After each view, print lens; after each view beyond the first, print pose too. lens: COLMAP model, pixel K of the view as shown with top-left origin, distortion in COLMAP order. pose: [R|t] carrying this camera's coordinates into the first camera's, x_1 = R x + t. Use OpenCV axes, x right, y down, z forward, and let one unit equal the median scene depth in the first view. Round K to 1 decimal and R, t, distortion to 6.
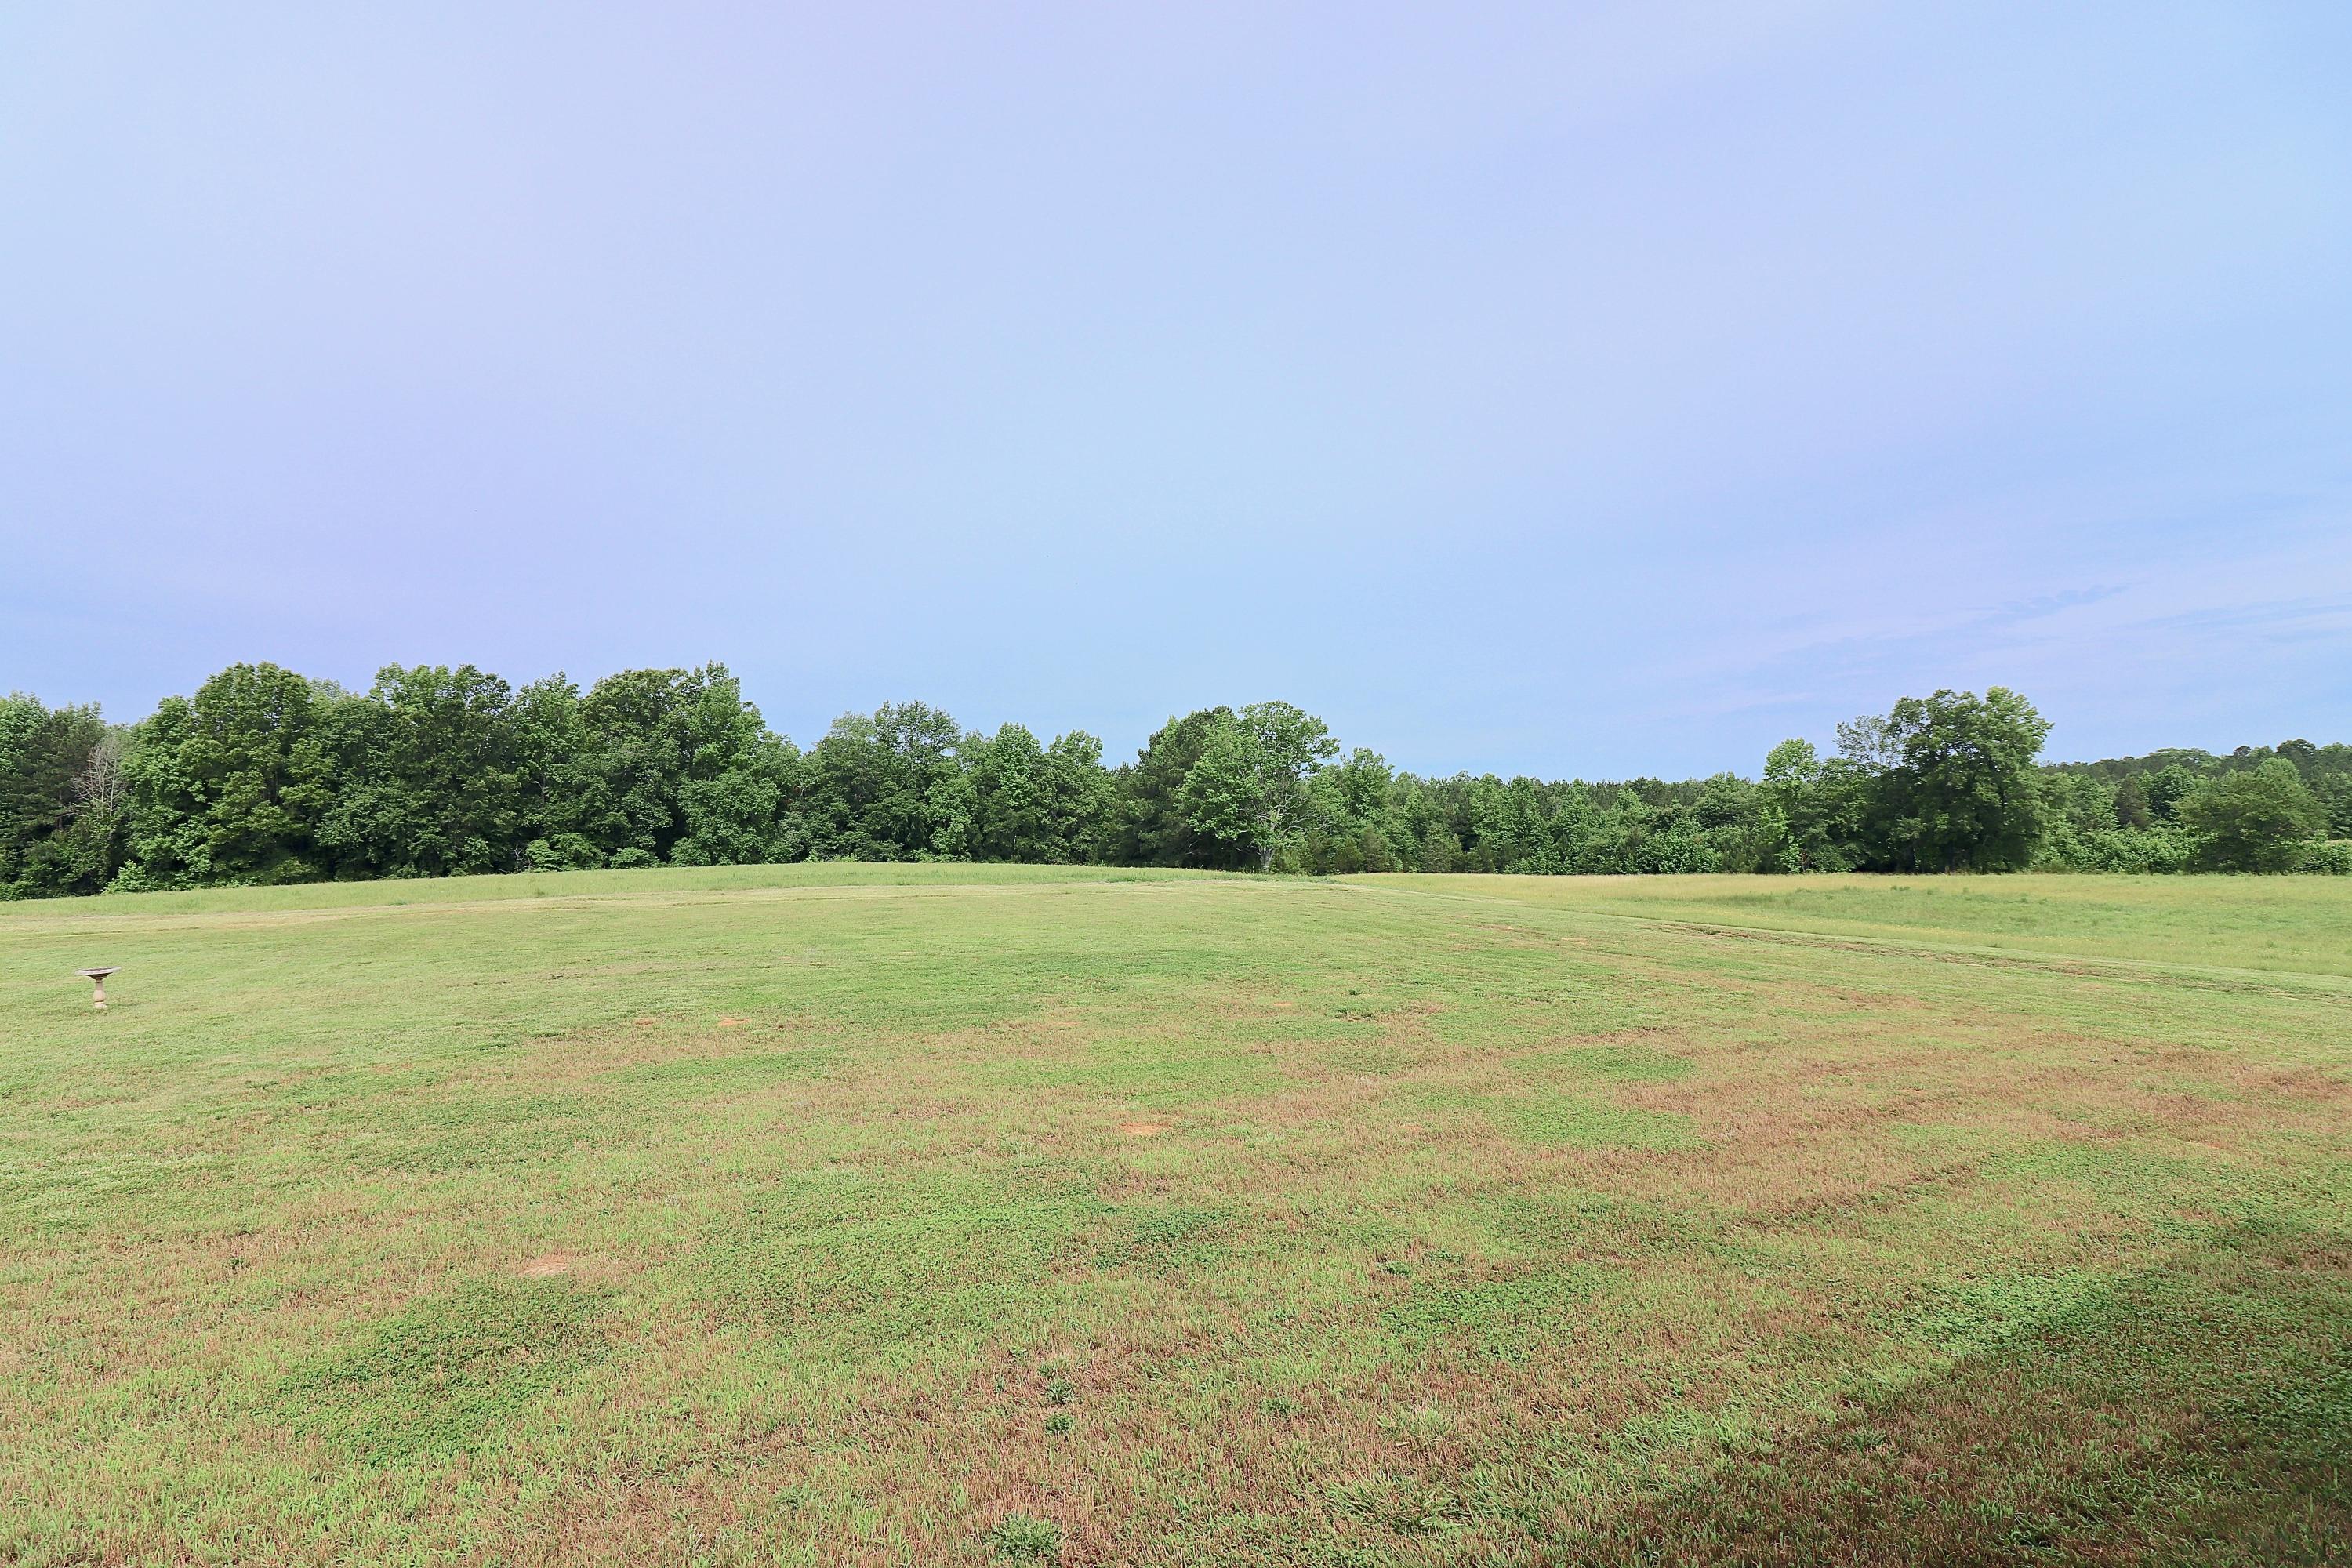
lens RADIAL K [[1080.9, 0, 1148.9], [0, 1080.9, 763.2], [0, 0, 1]] dist [-0.001038, -0.013082]
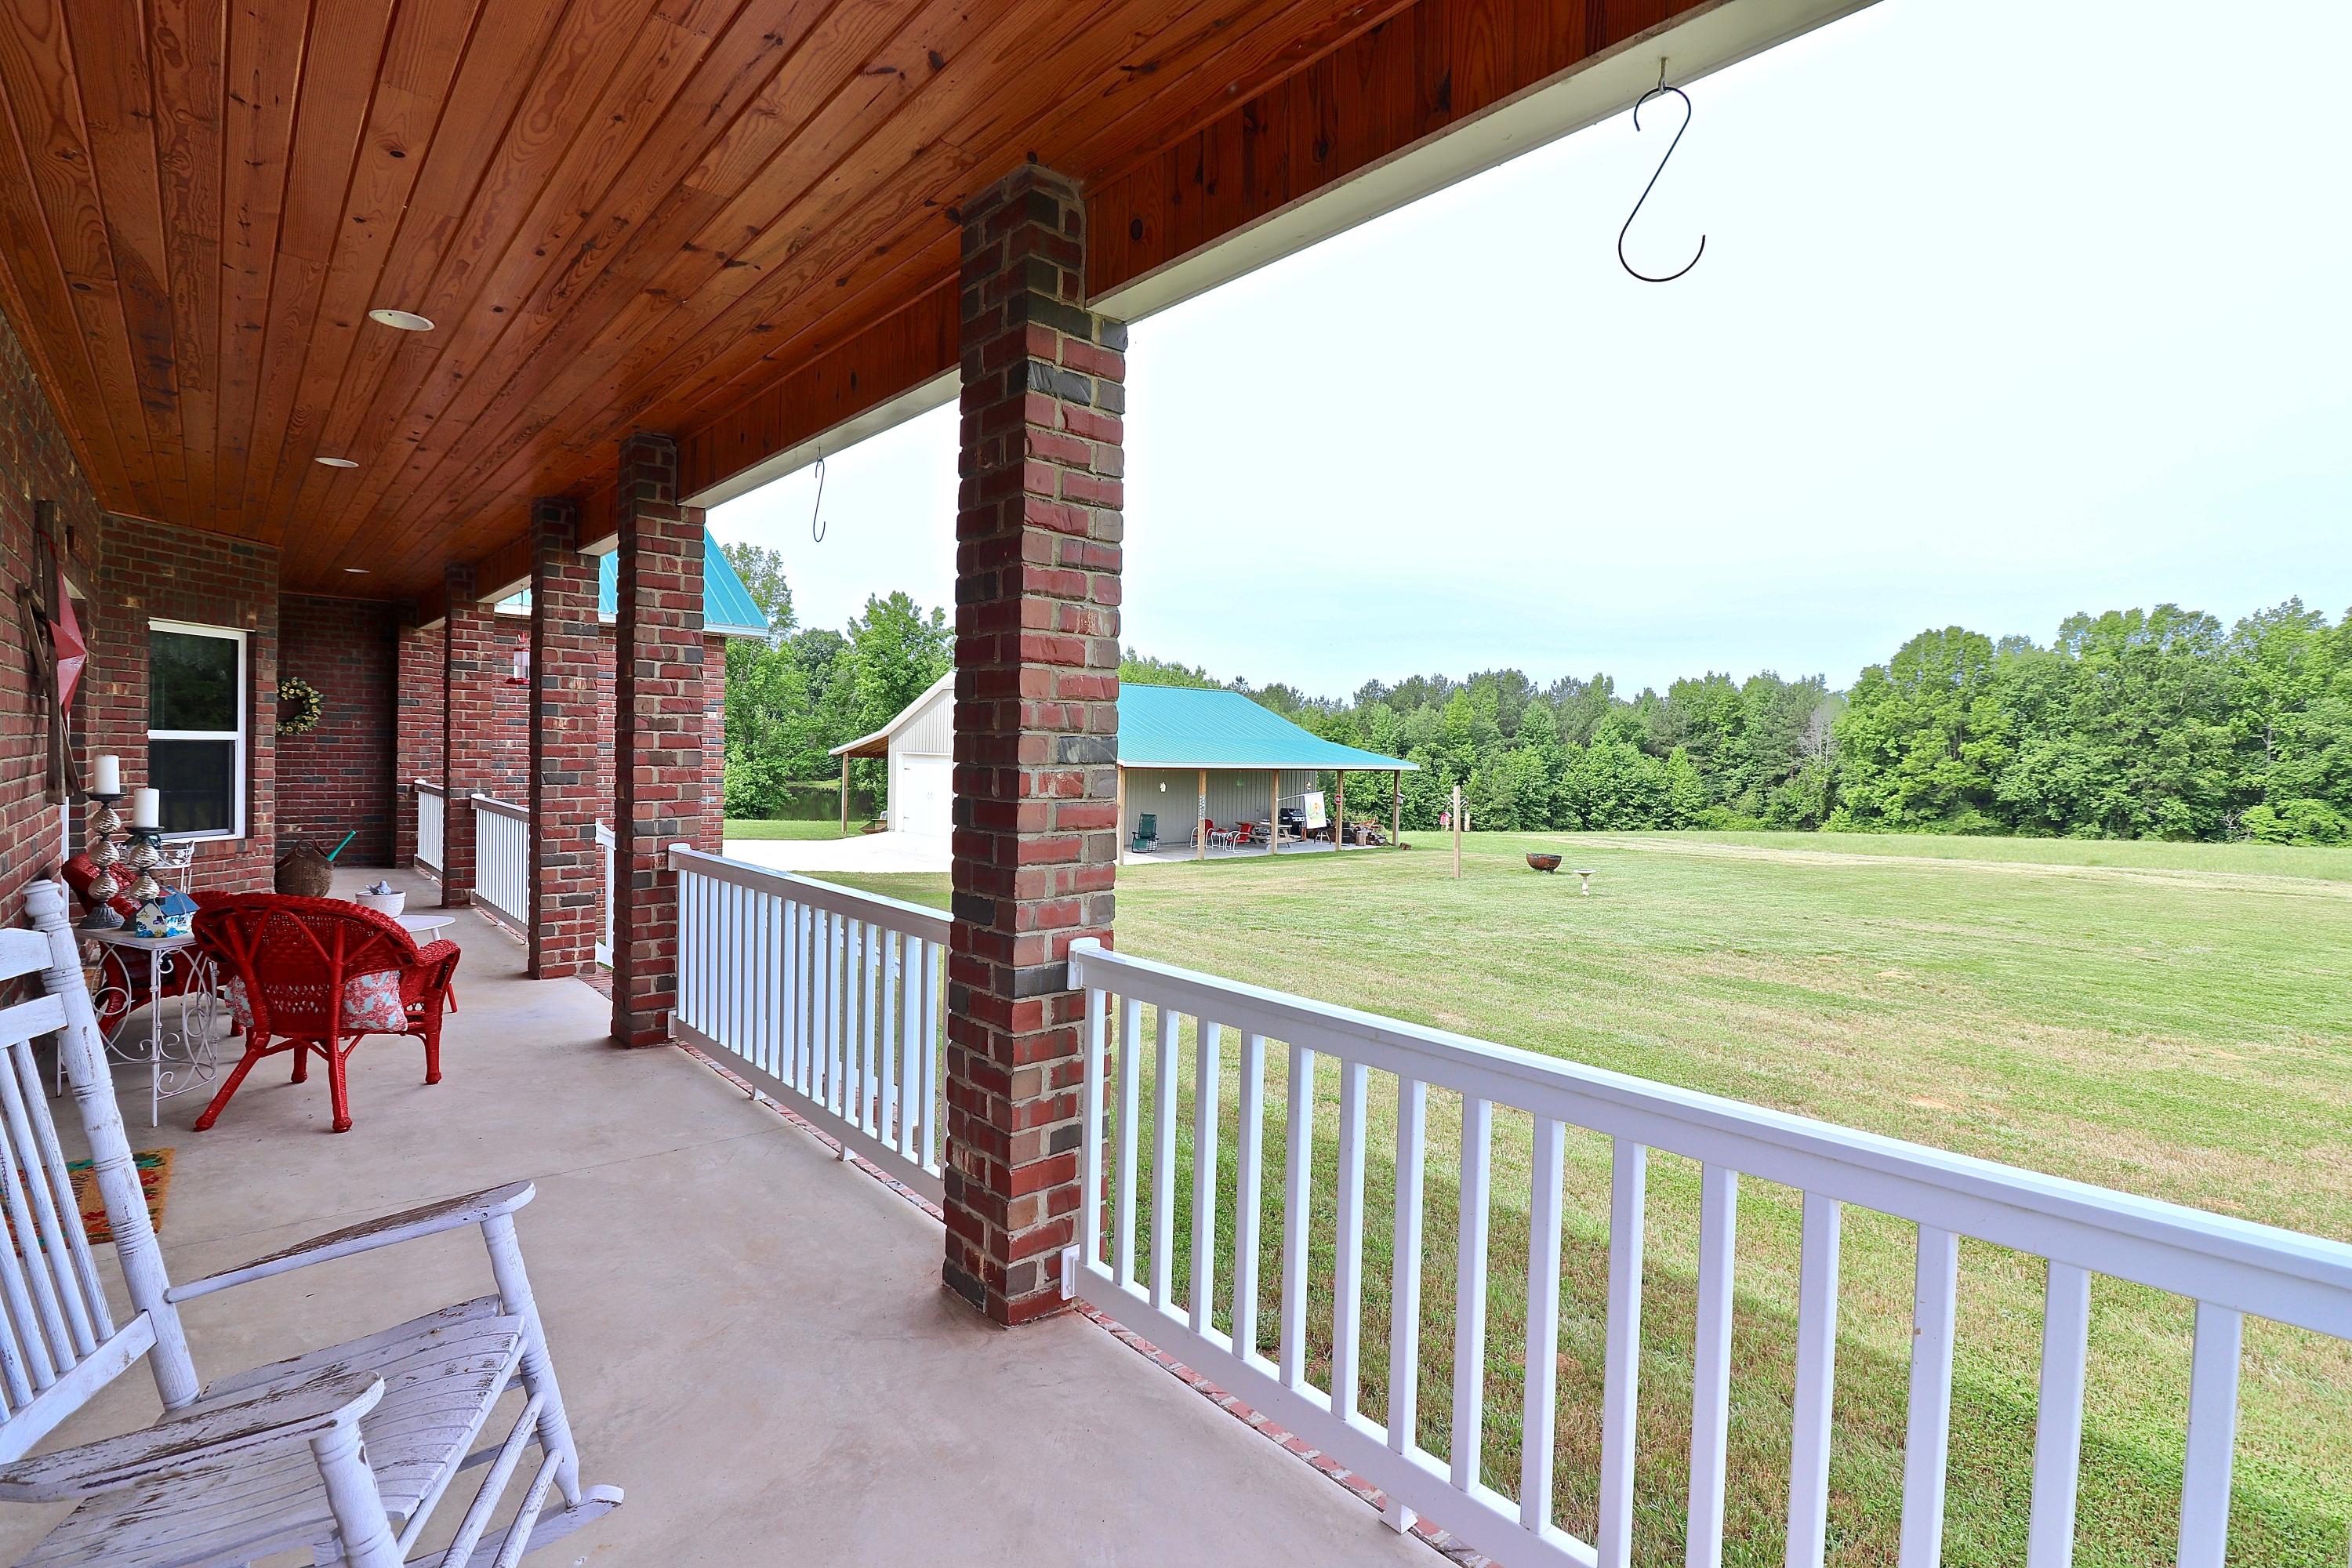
lens RADIAL K [[1080.9, 0, 1154.8], [0, 1080.9, 769.0], [0, 0, 1]] dist [-0.001038, -0.013082]
pose [[0.206603, 0.019180, -0.978237, 0.056684], [0.028875, 0.999253, 0.025690, -0.002440], [0.977999, -0.033554, 0.205895, 0.003561]]
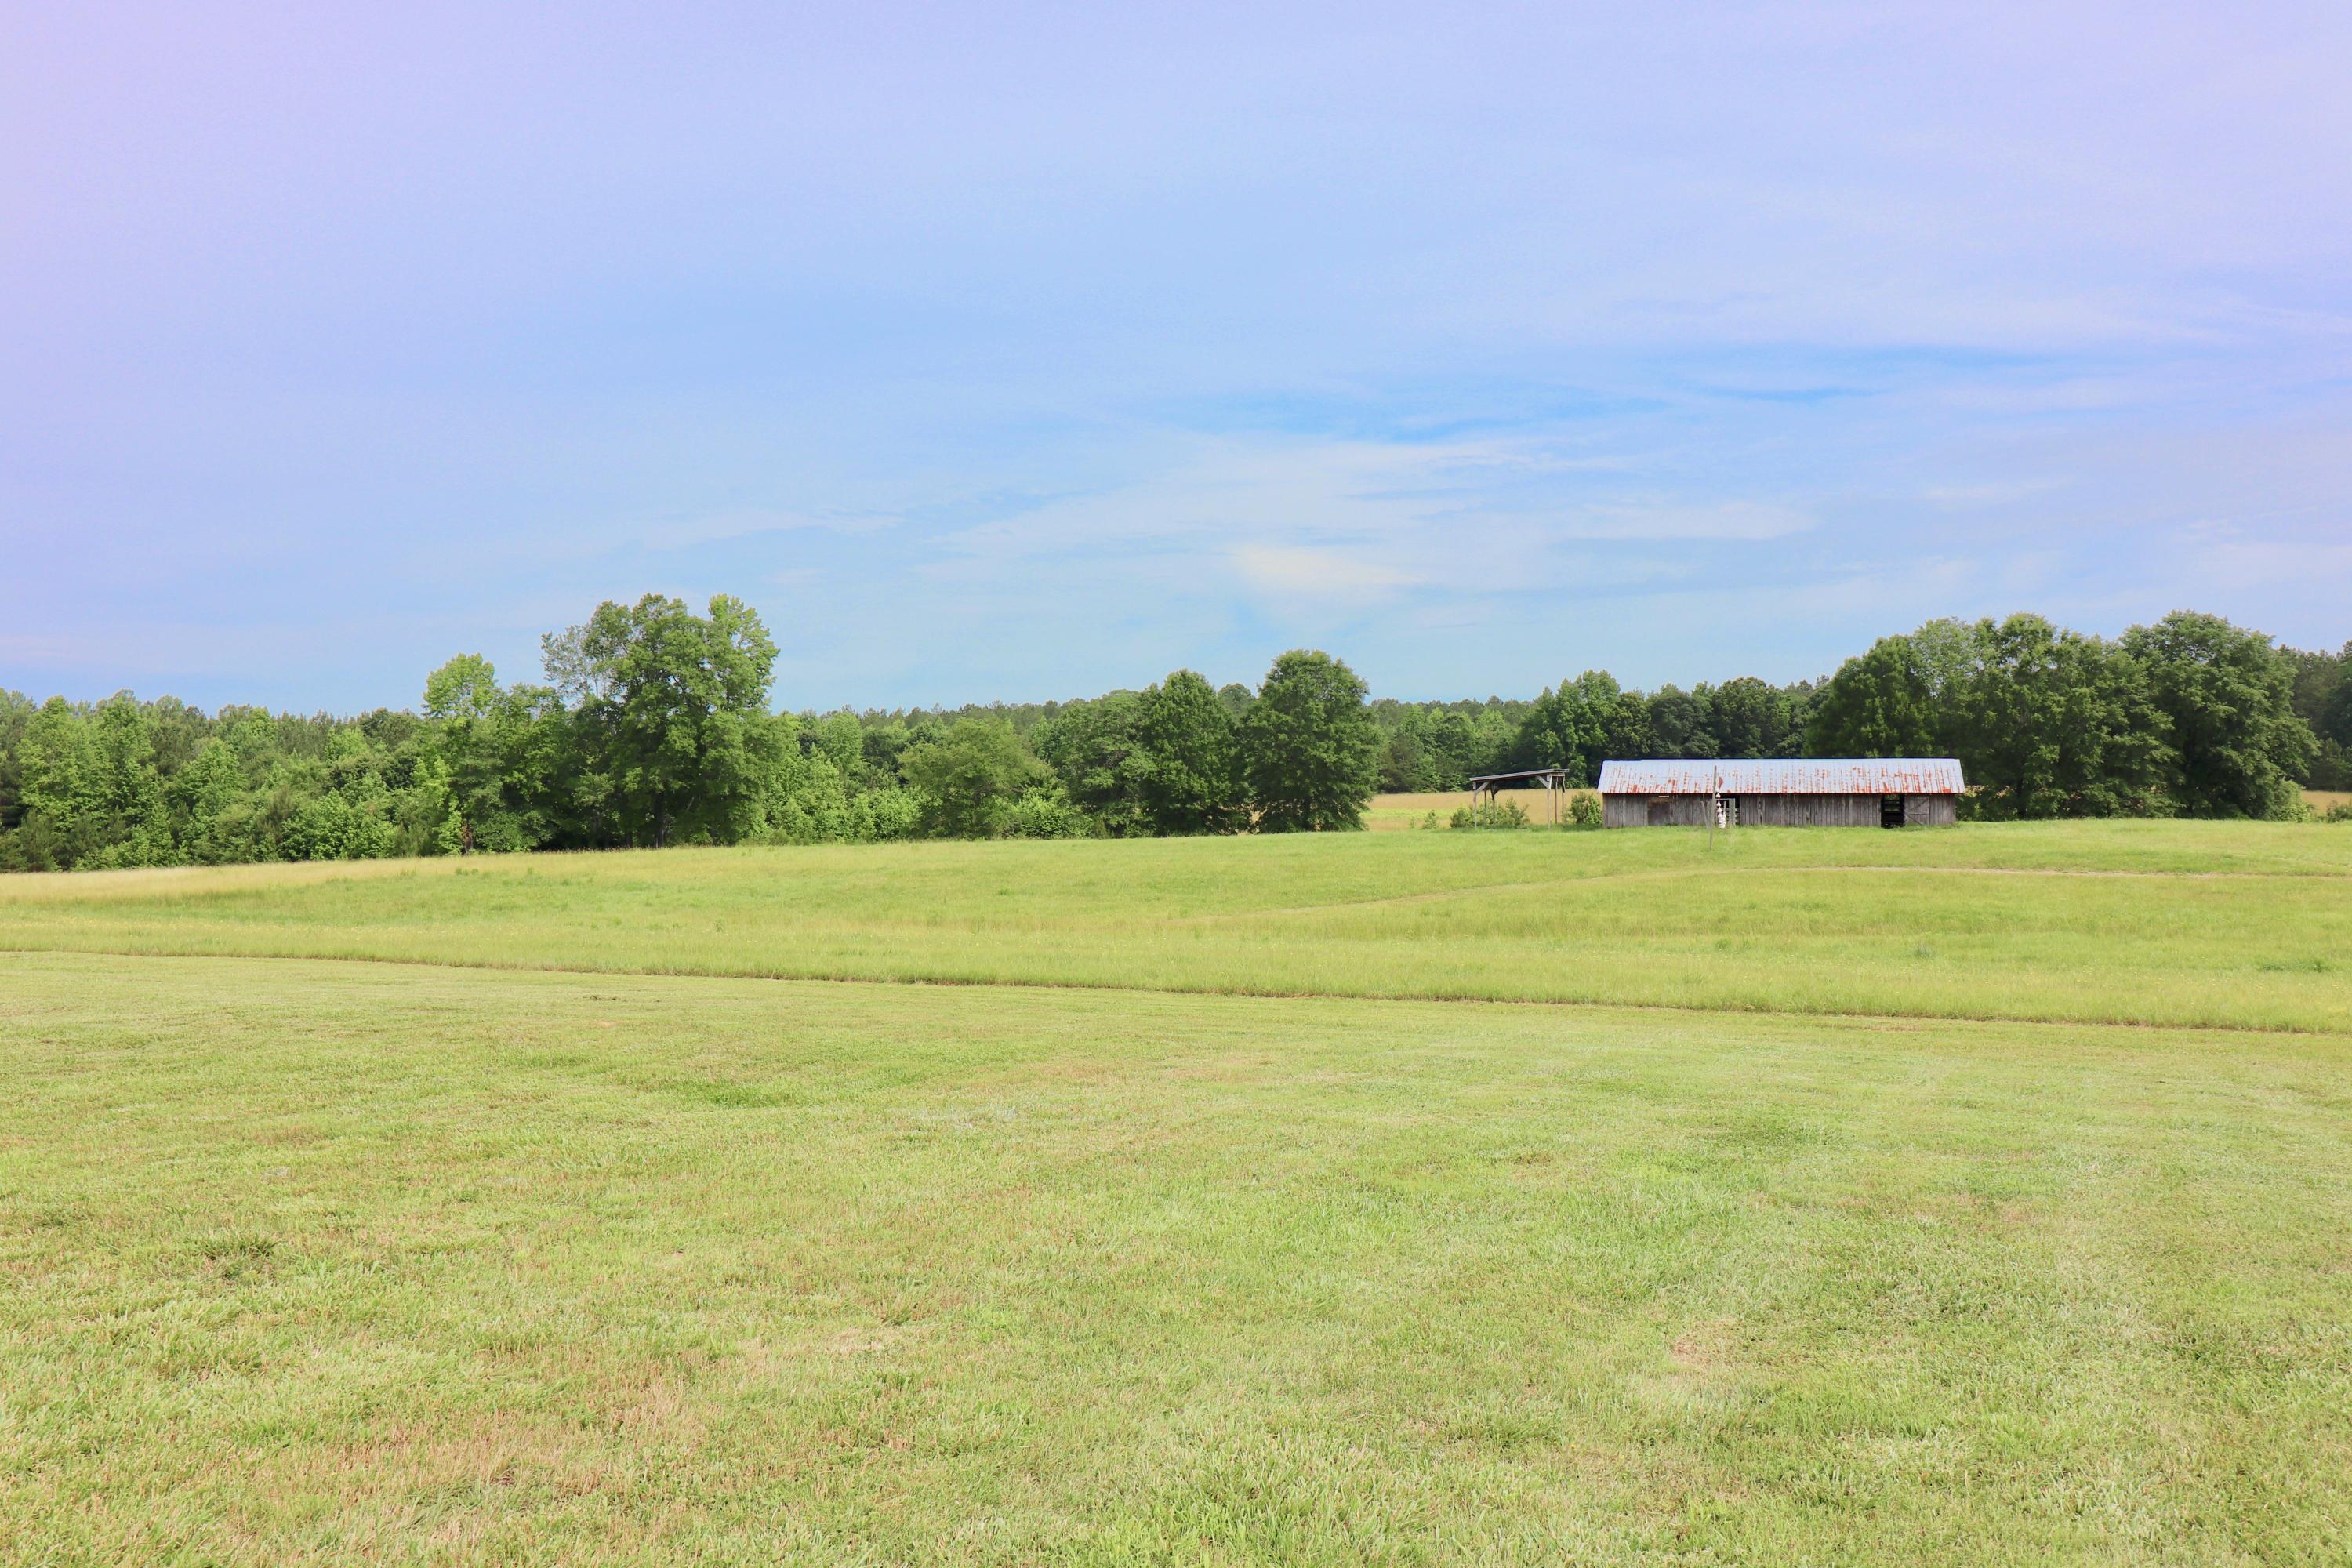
lens RADIAL K [[1837.8, 0, 1160.1], [0, 1837.8, 770.8], [0, 0, 1]] dist [0.013246, -0.009232]
pose [[0.737951, 0.001104, 0.674853, 0.147450], [-0.032813, 0.998875, 0.034246, -0.003721], [-0.674056, -0.047416, 0.737157, -0.126168]]
